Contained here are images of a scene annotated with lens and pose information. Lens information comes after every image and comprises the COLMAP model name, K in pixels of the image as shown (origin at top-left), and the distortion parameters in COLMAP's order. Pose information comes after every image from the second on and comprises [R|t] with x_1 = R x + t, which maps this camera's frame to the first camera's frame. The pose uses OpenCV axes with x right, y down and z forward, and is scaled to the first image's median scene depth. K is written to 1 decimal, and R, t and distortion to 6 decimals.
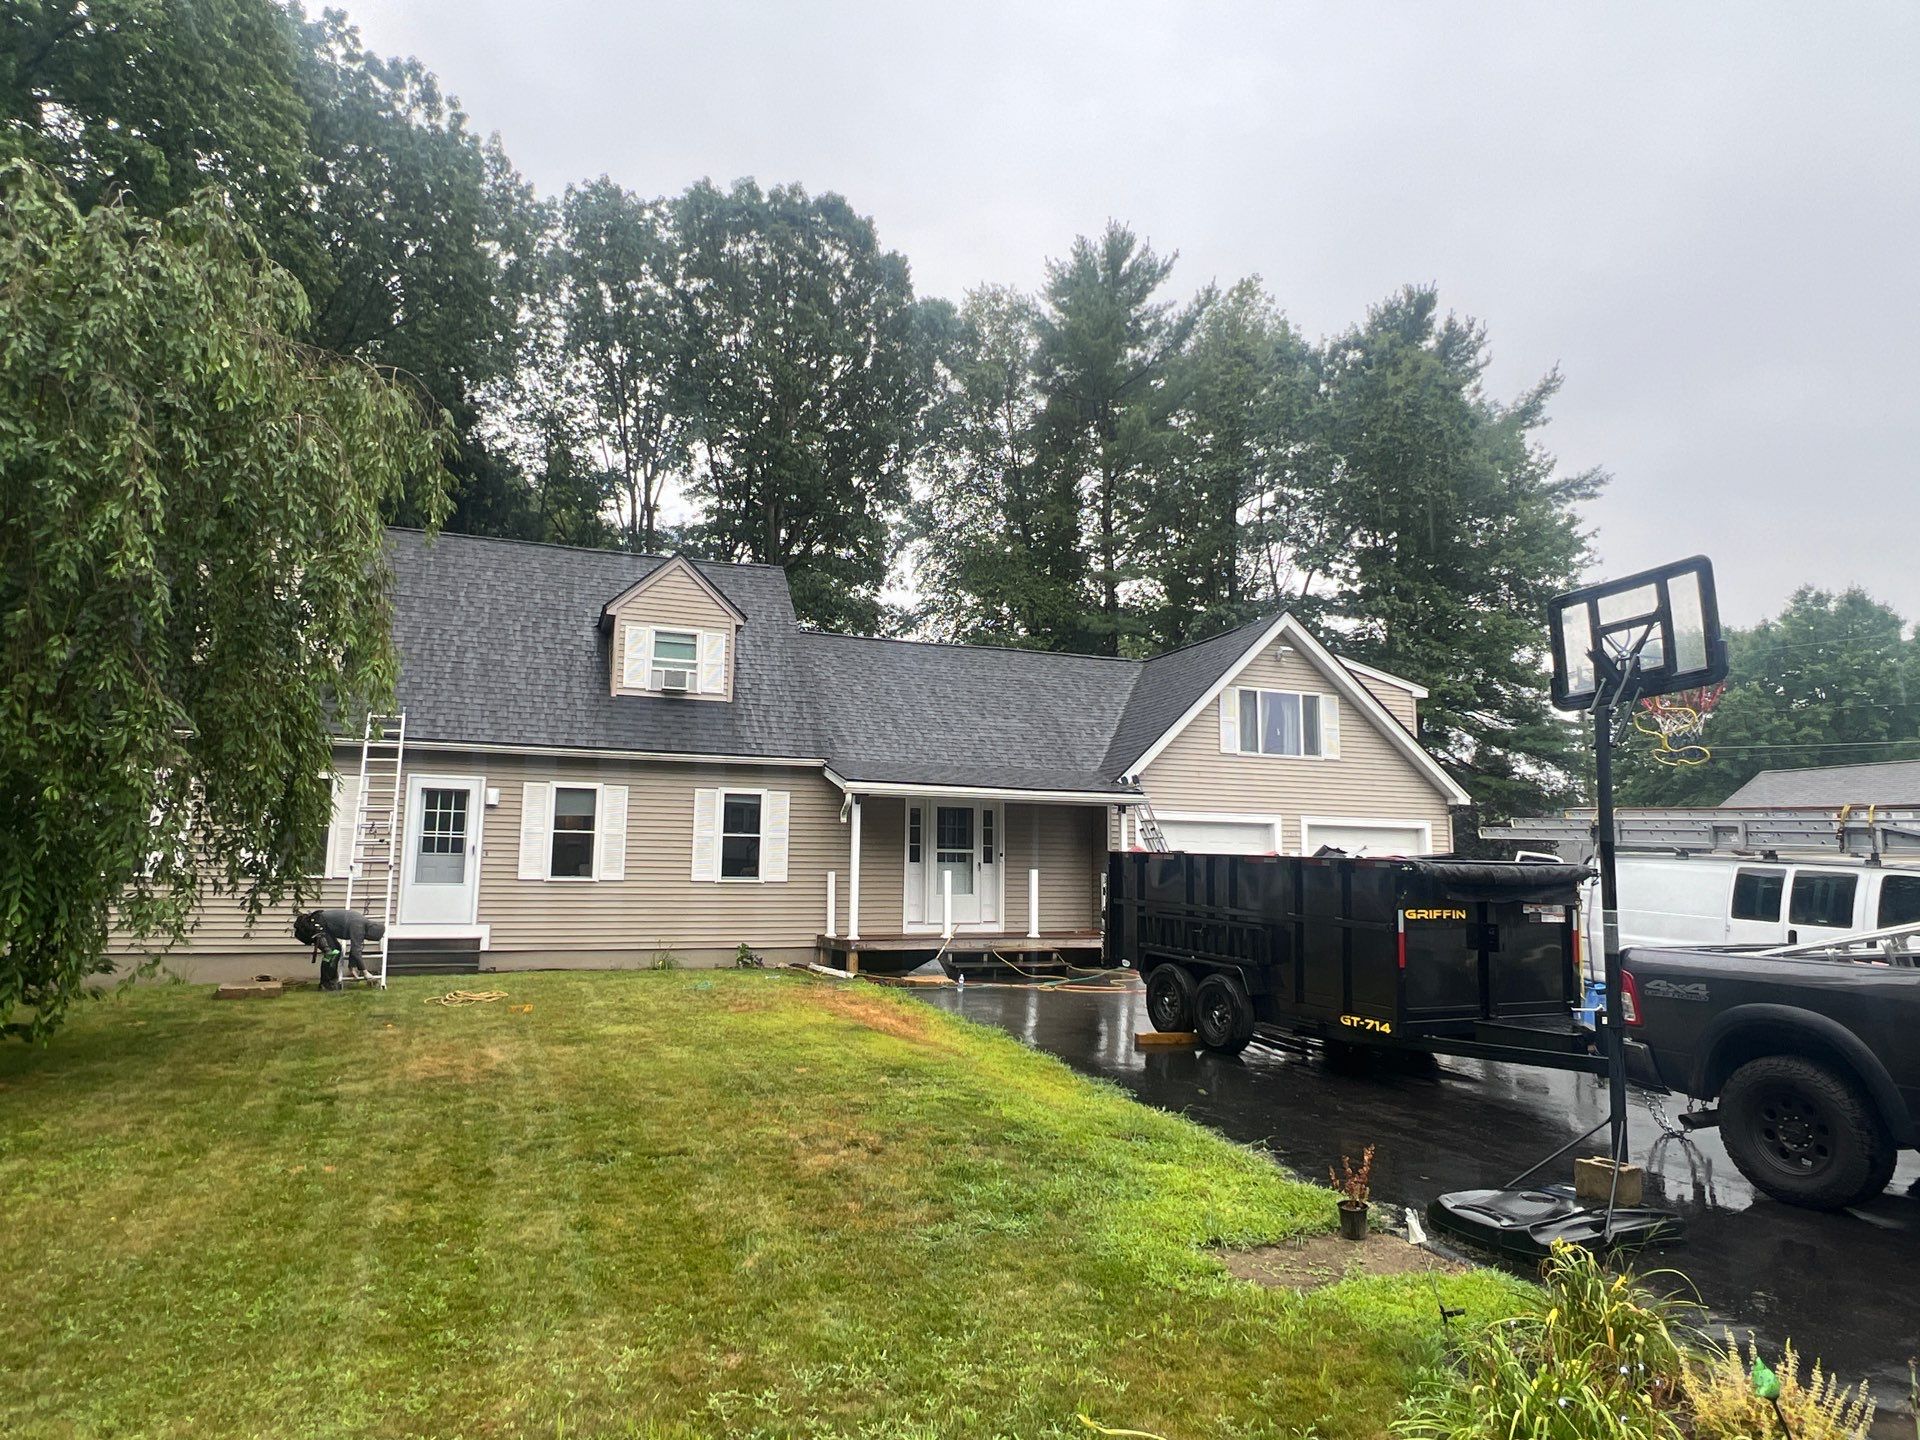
lens RADIAL K [[1135.2, 0, 949.3], [0, 1135.2, 724.0], [0, 0, 1]] dist [-0.010489, 0.005518]
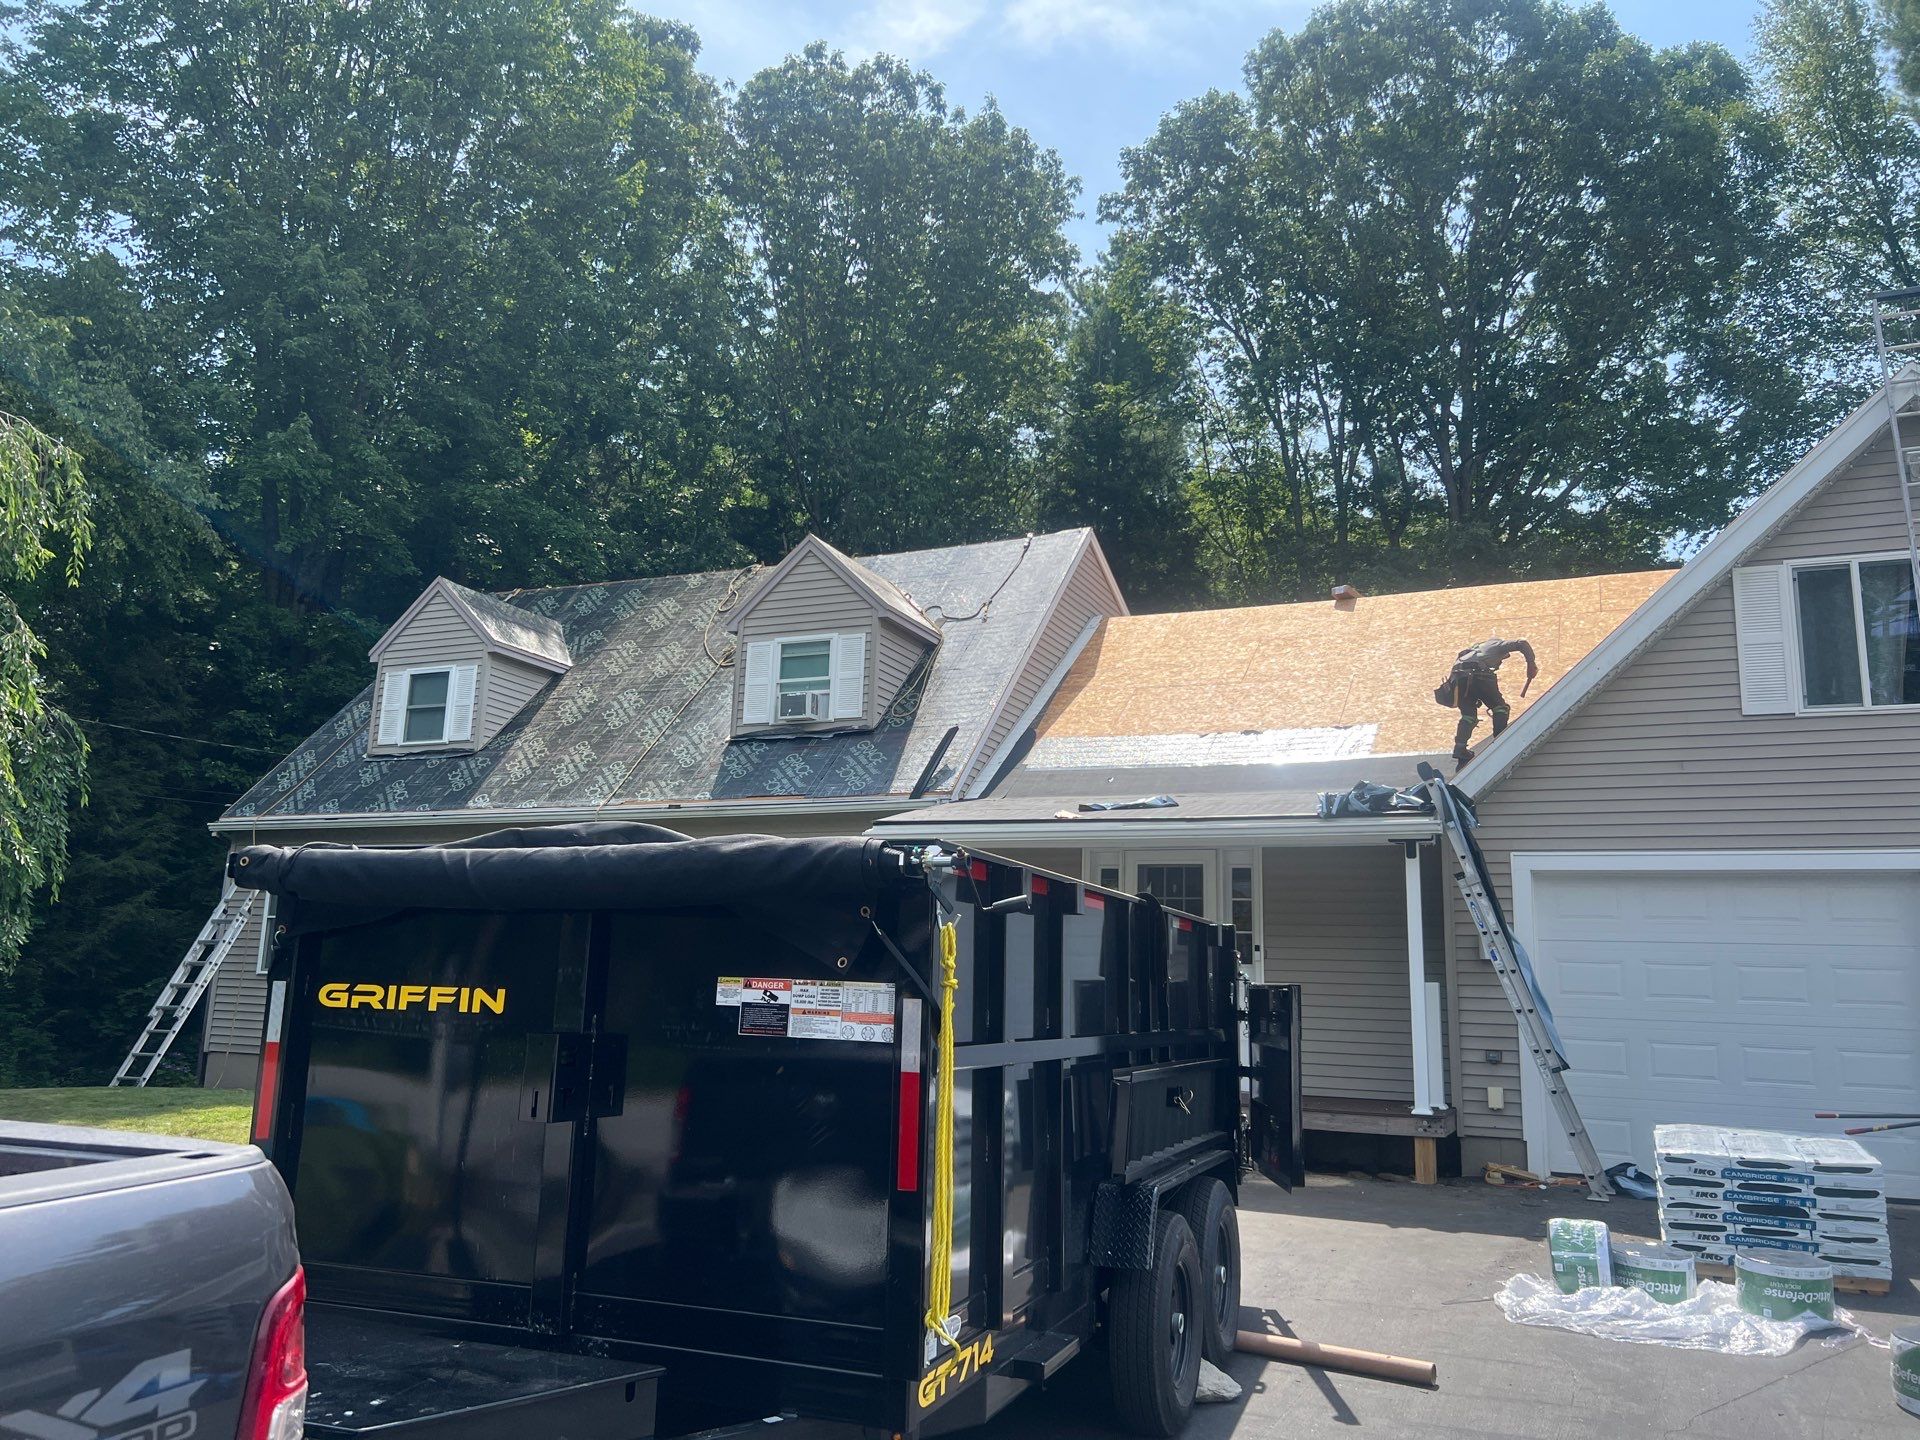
lens RADIAL K [[1453.0, 0, 942.8], [0, 1453.0, 701.8], [0, 0, 1]] dist [0.043346, -0.052688]
pose [[0.701954, -0.133030, -0.699688, 0.464345], [0.068992, 0.990482, -0.119102, 0.073633], [0.708873, 0.035332, 0.704451, 0.409278]]
